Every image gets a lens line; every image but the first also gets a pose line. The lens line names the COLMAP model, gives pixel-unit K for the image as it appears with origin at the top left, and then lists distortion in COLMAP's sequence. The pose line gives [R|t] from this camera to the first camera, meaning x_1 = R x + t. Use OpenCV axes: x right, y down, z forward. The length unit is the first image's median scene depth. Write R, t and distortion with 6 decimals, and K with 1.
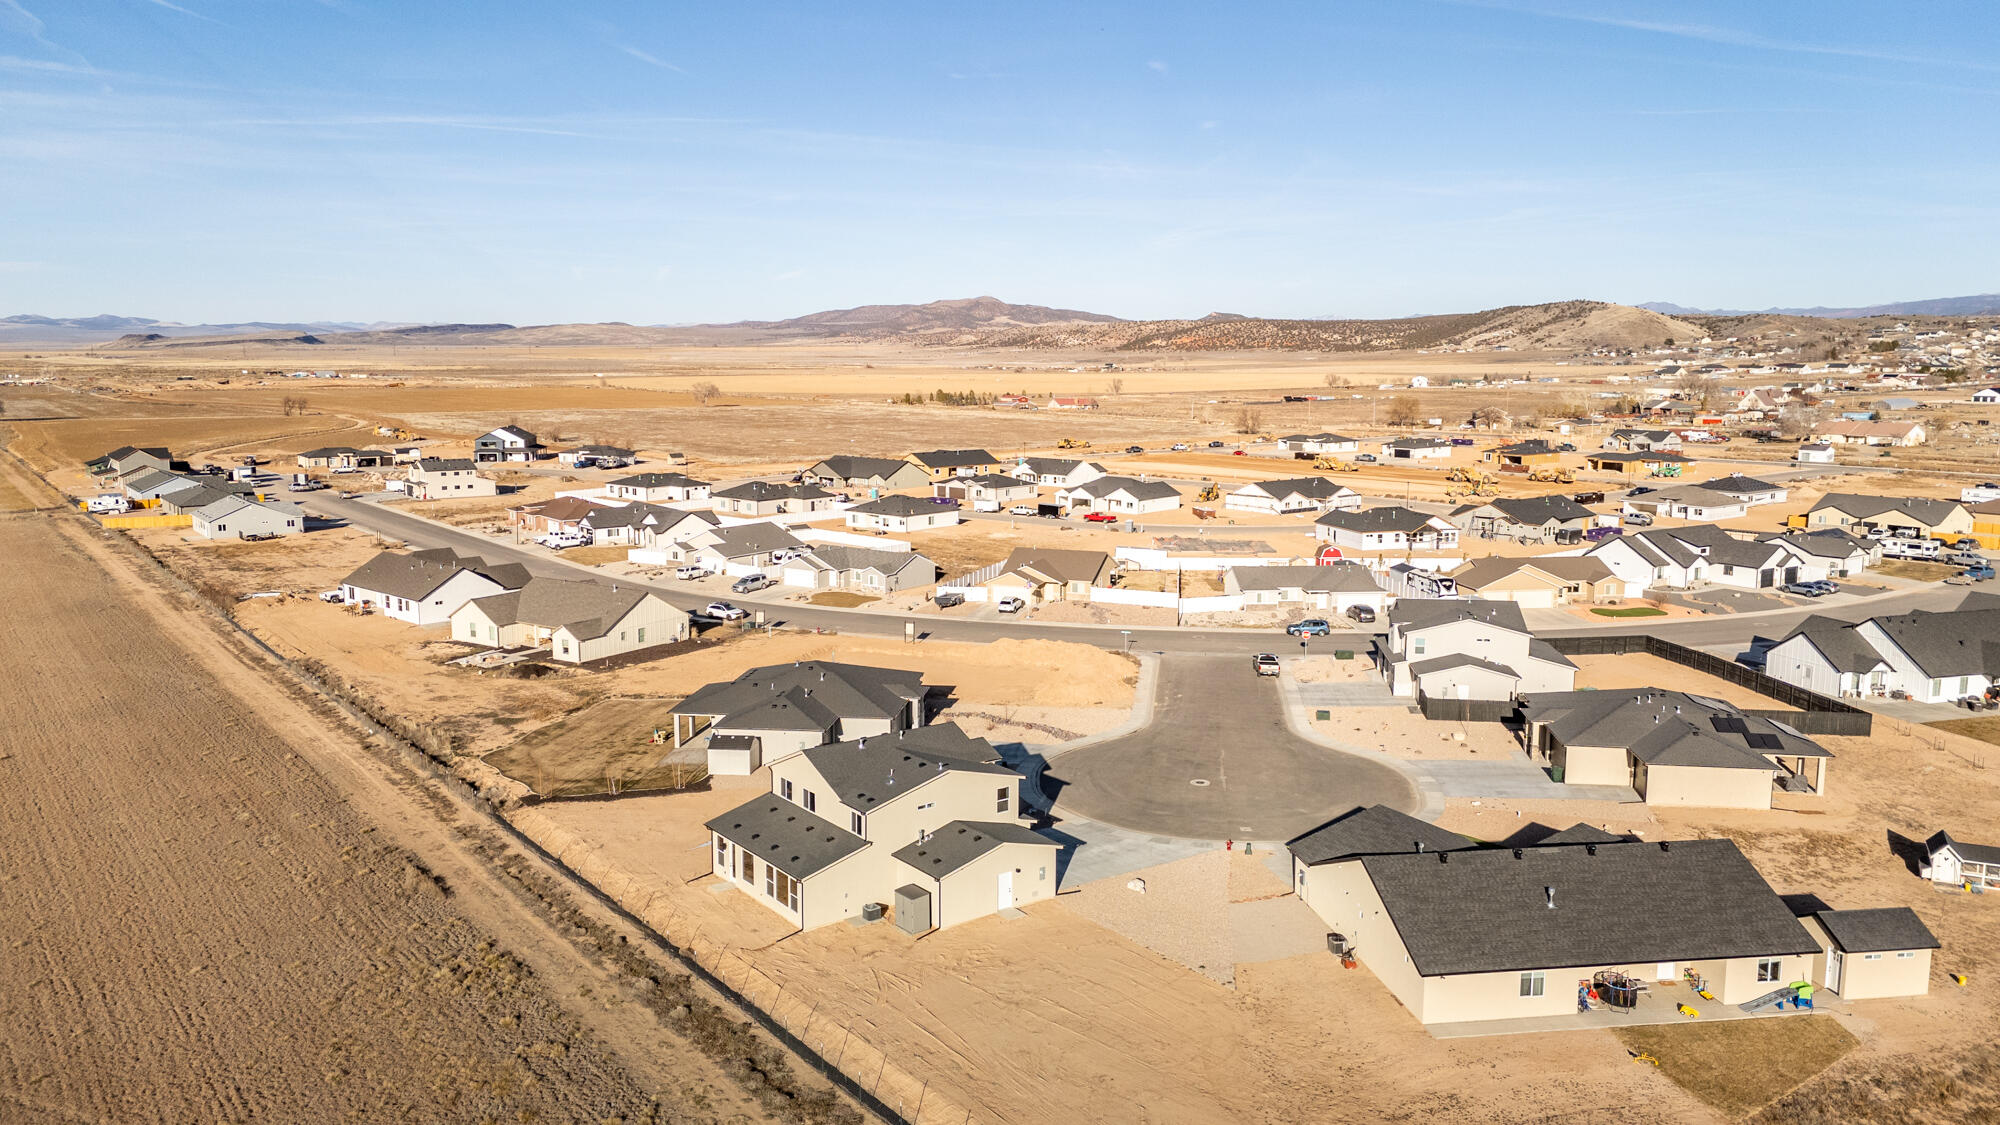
lens RADIAL K [[1459.5, 0, 1009.0], [0, 1459.5, 666.4], [0, 0, 1]] dist [0.064655, -0.038812]
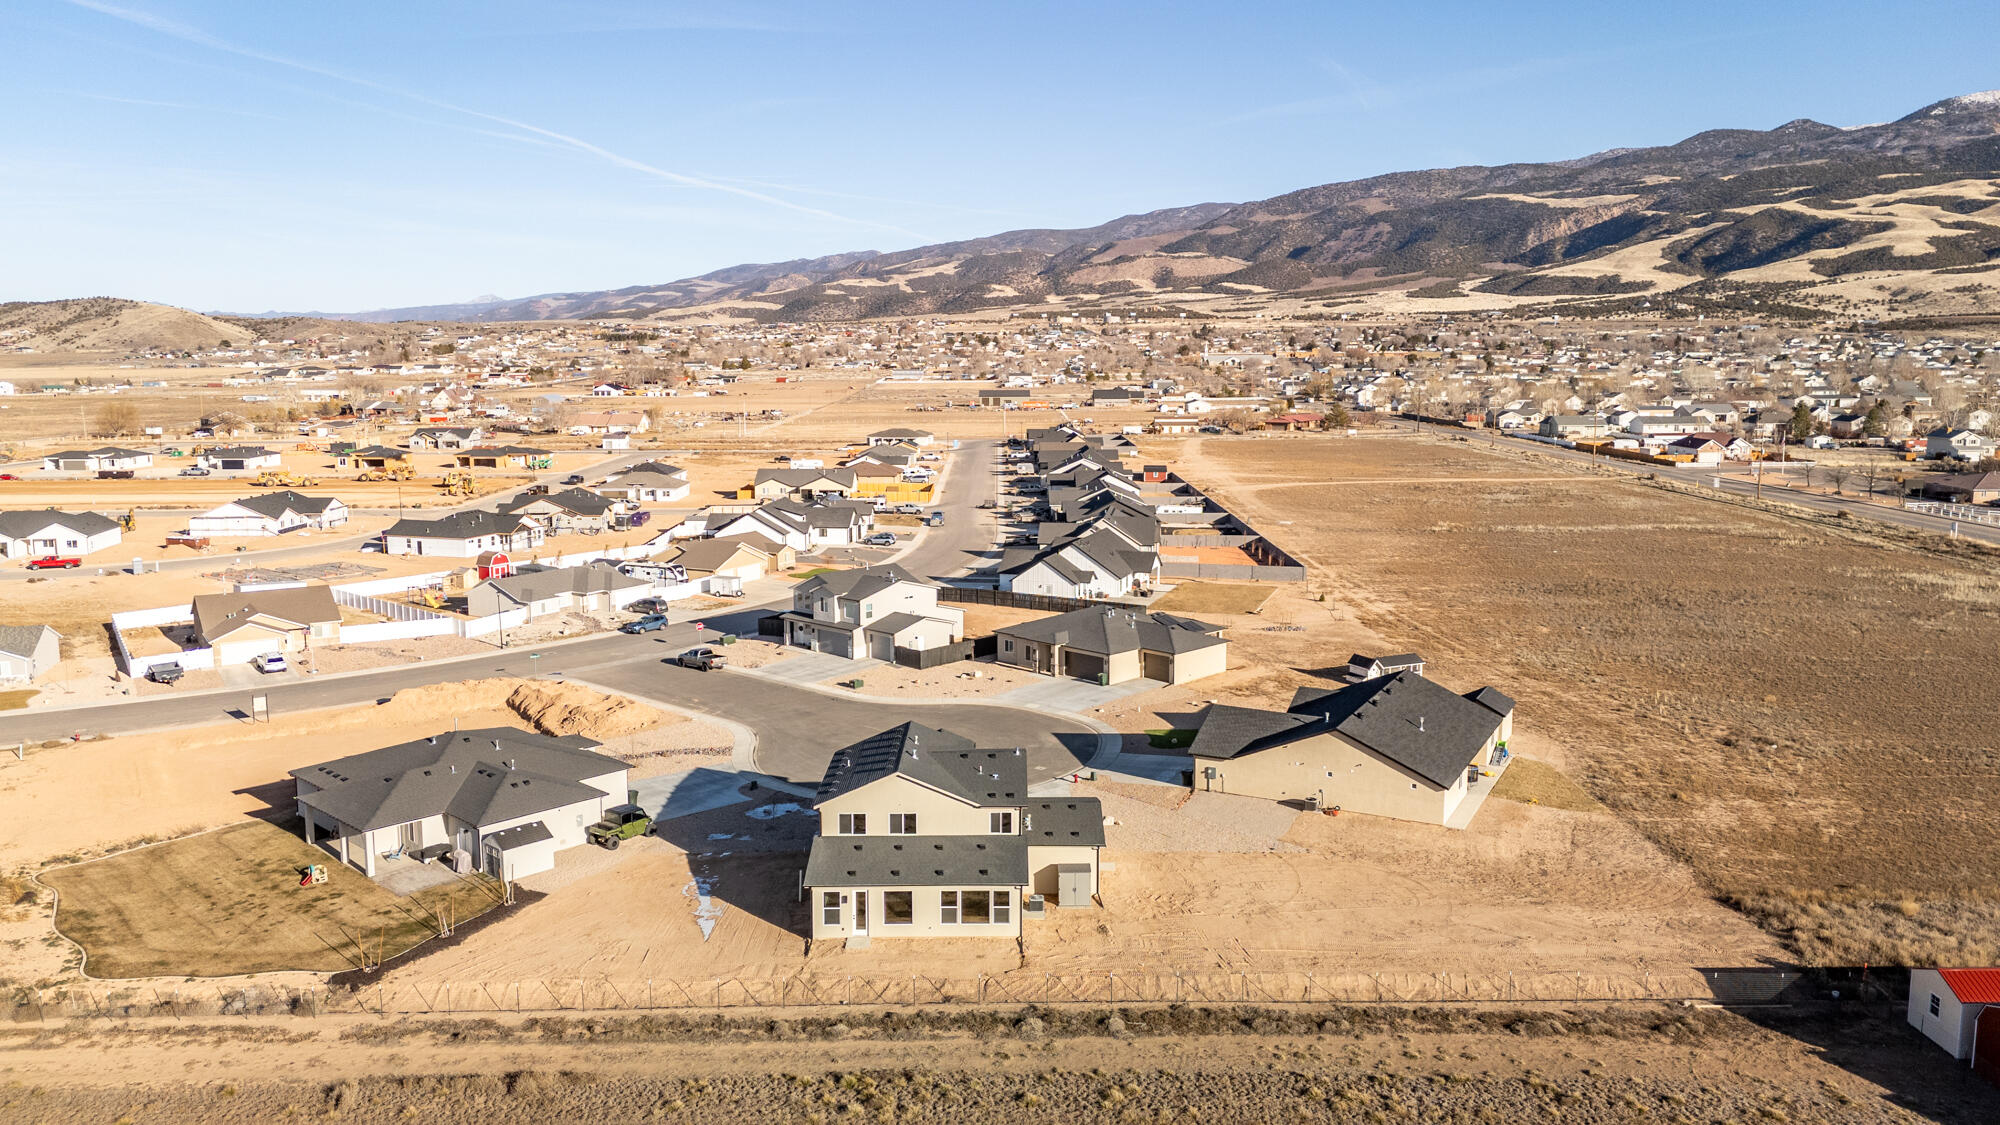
lens RADIAL K [[1459.5, 0, 1009.0], [0, 1459.5, 666.4], [0, 0, 1]] dist [0.064655, -0.038812]
pose [[0.604512, -0.178897, 0.776248, -0.355641], [0.180340, 0.979891, 0.085388, -0.032796], [-0.775914, 0.088371, 0.624618, 0.158606]]
